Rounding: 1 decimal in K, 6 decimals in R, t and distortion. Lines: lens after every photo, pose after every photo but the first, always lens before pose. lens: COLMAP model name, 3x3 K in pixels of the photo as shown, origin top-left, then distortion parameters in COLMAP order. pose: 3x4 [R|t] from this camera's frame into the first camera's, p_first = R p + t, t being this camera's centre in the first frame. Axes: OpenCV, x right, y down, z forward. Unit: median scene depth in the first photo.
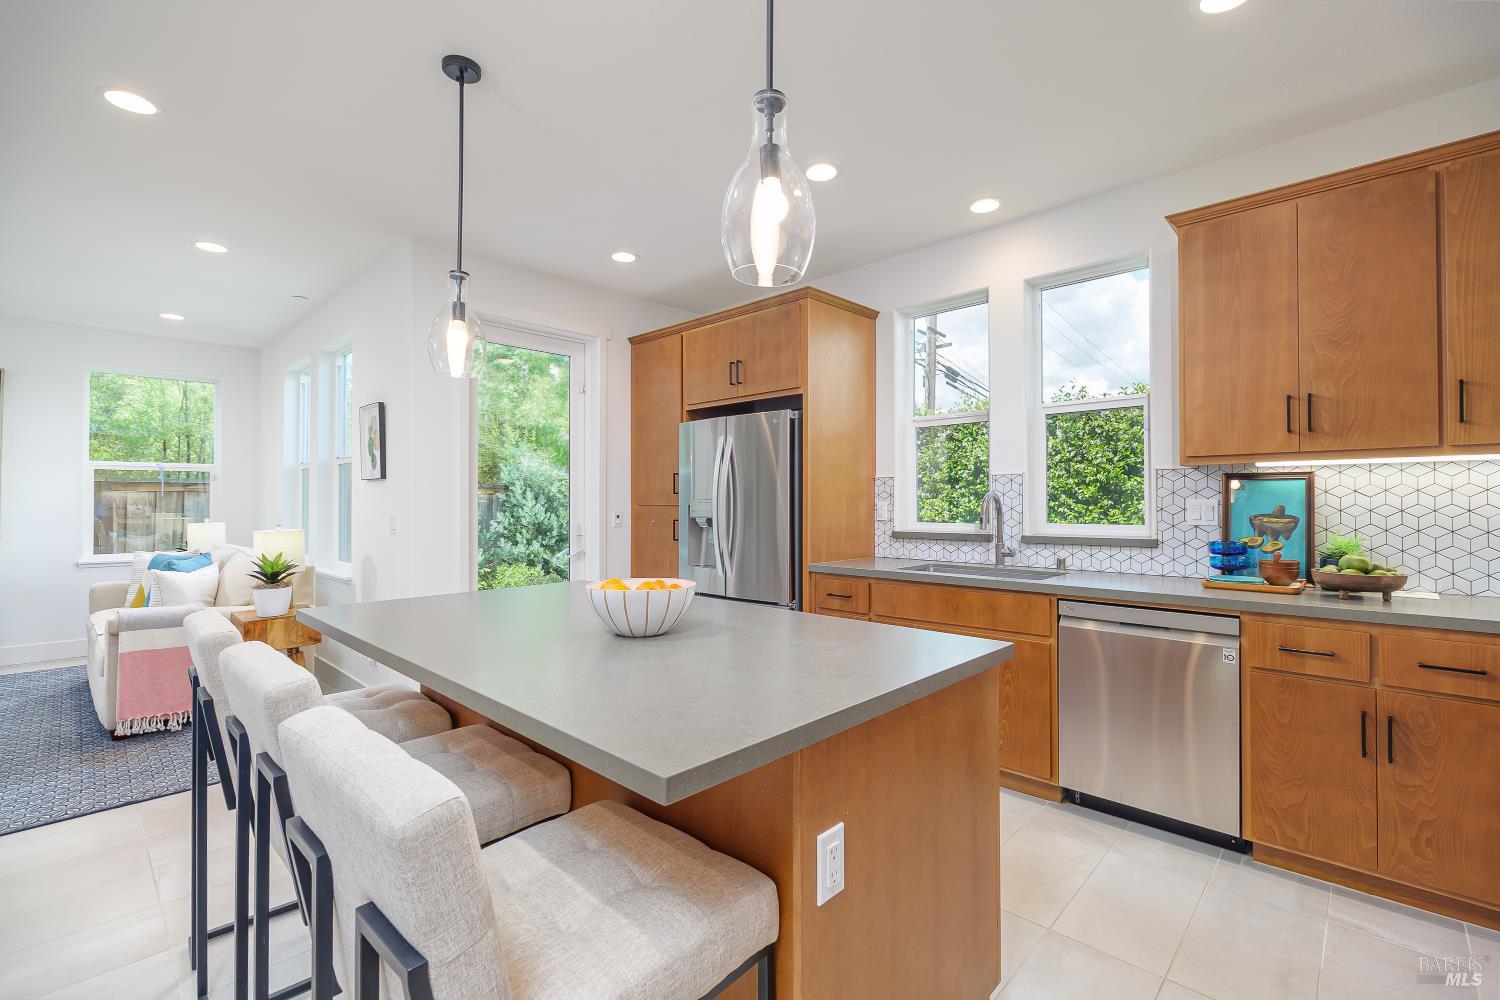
lens RADIAL K [[666.2, 0, 749.1], [0, 666.2, 503.1], [0, 0, 1]] dist [0.005083, -0.000279]
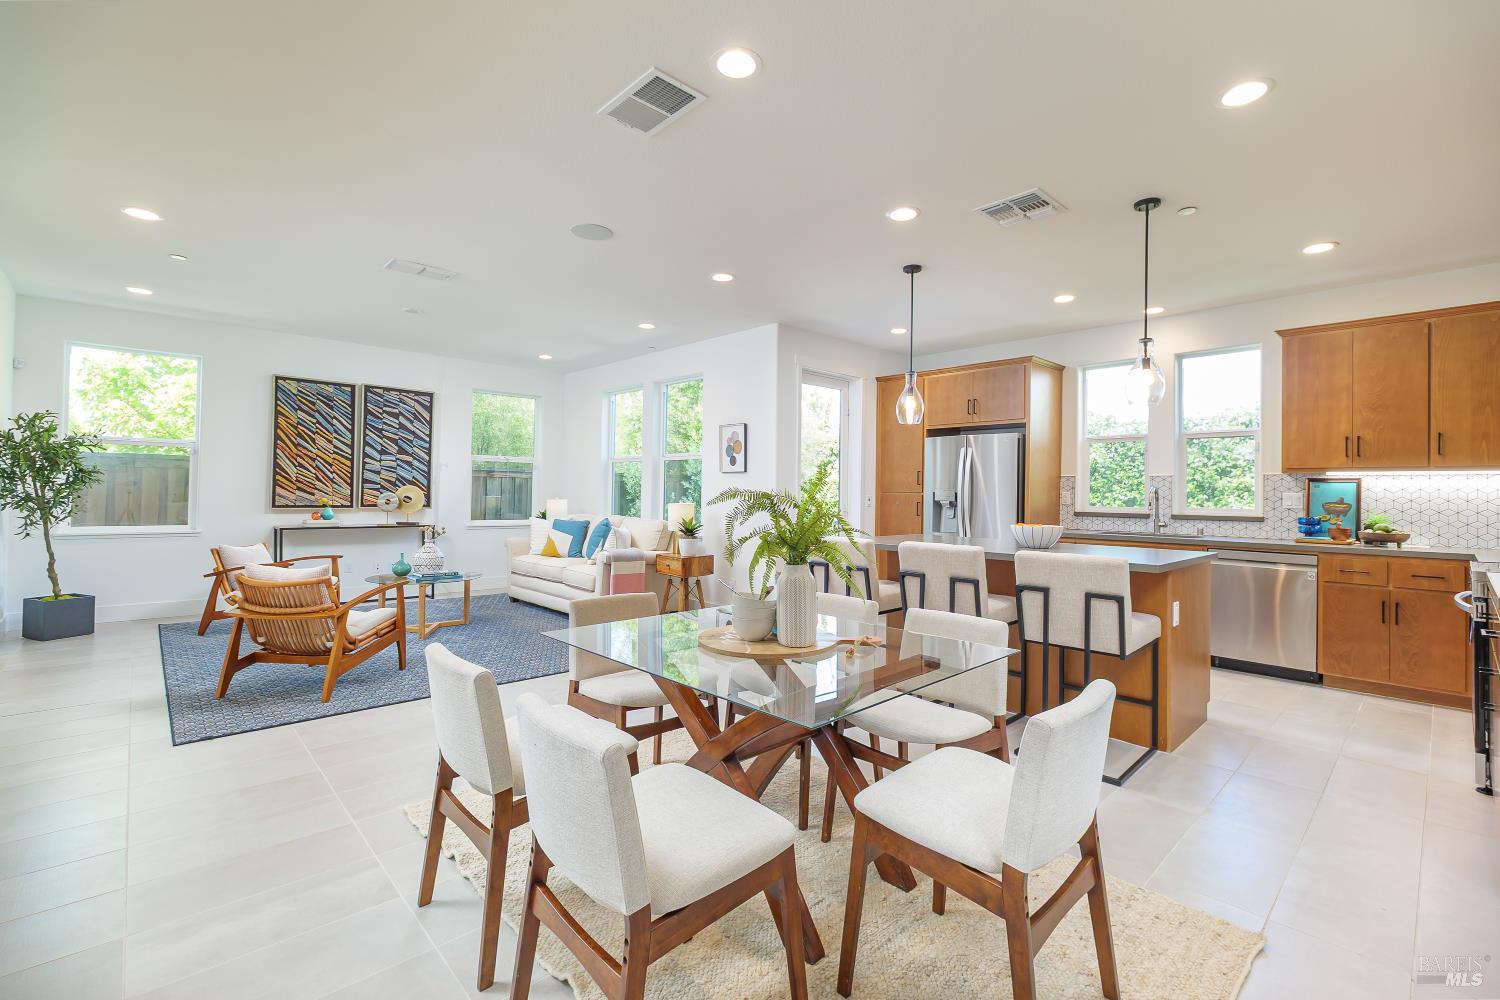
lens RADIAL K [[666.2, 0, 750.3], [0, 666.2, 492.2], [0, 0, 1]] dist [0.005083, -0.000279]
pose [[0.998554, 0.016816, -0.051064, -0.680136], [-0.016994, 0.999851, -0.003062, 0.022826], [0.051005, 0.003926, 0.998691, -0.852458]]
